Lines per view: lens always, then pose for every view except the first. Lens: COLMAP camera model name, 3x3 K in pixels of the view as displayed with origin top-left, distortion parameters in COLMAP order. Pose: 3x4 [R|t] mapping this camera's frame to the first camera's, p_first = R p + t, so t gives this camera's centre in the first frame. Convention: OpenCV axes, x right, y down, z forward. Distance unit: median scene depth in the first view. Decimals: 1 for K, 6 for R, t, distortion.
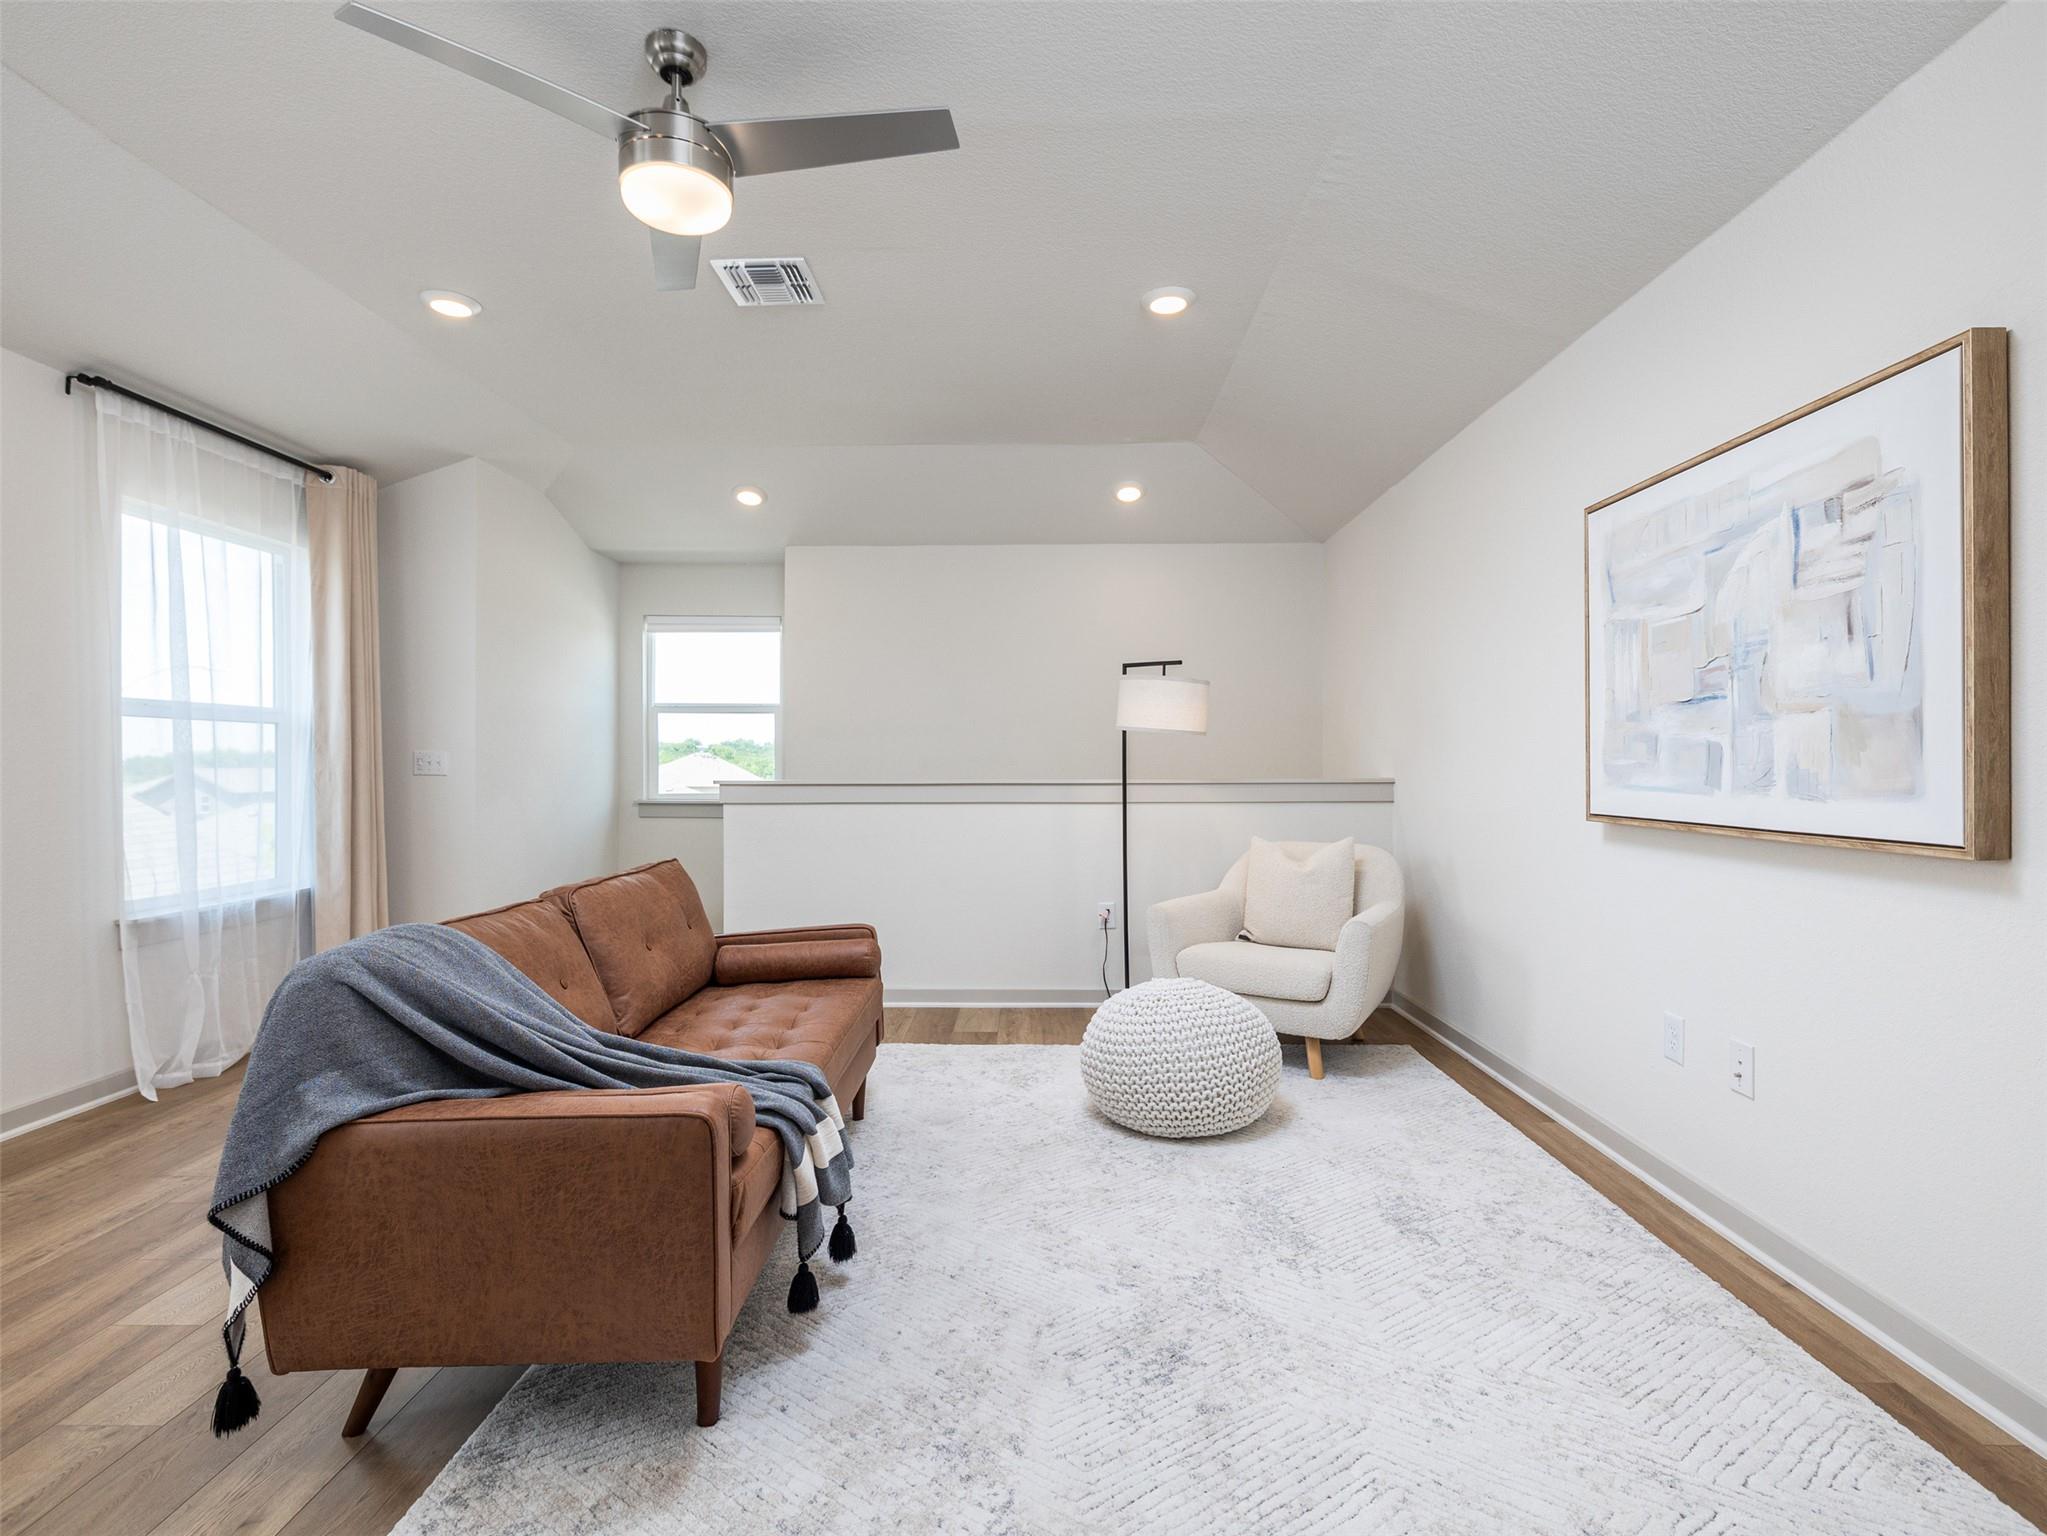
lens RADIAL K [[971.8, 0, 1026.5], [0, 971.8, 764.3], [0, 0, 1]] dist [-0.000552, -0.000079]
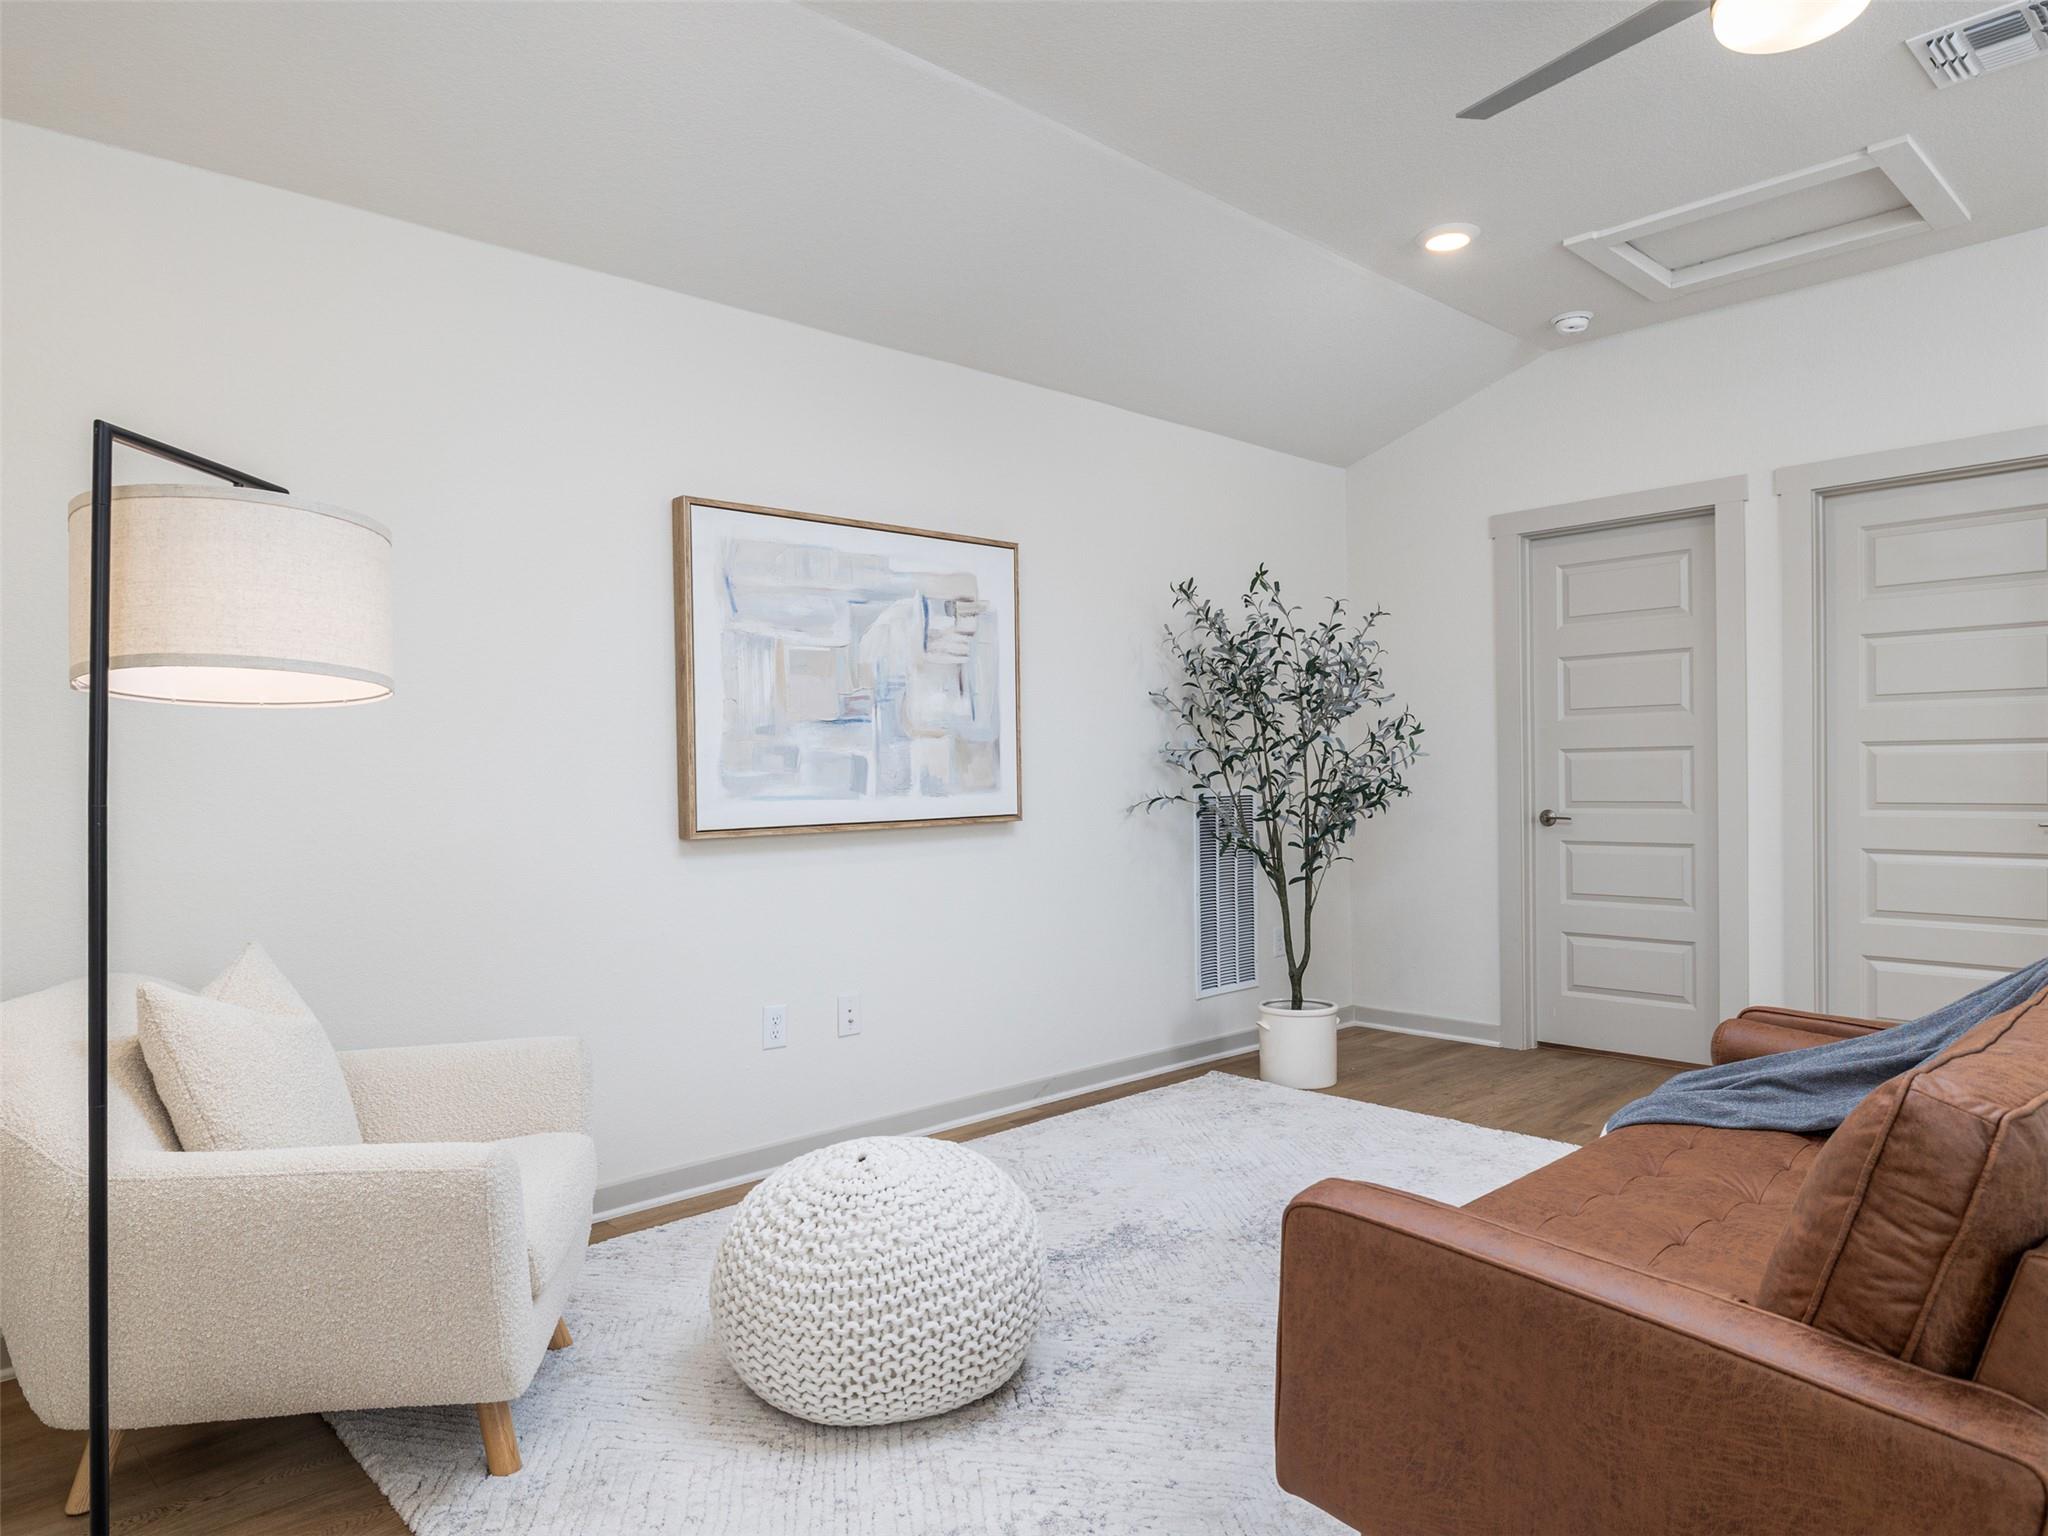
lens RADIAL K [[1281.6, 0, 1024.6], [0, 1281.6, 764.7], [0, 0, 1]] dist [0.000833, 0.000024]
pose [[-0.683195, 0.006276, 0.730209, -0.656070], [0.013050, 0.999908, 0.003615, -0.015570], [-0.730119, 0.011999, -0.683214, 2.026898]]
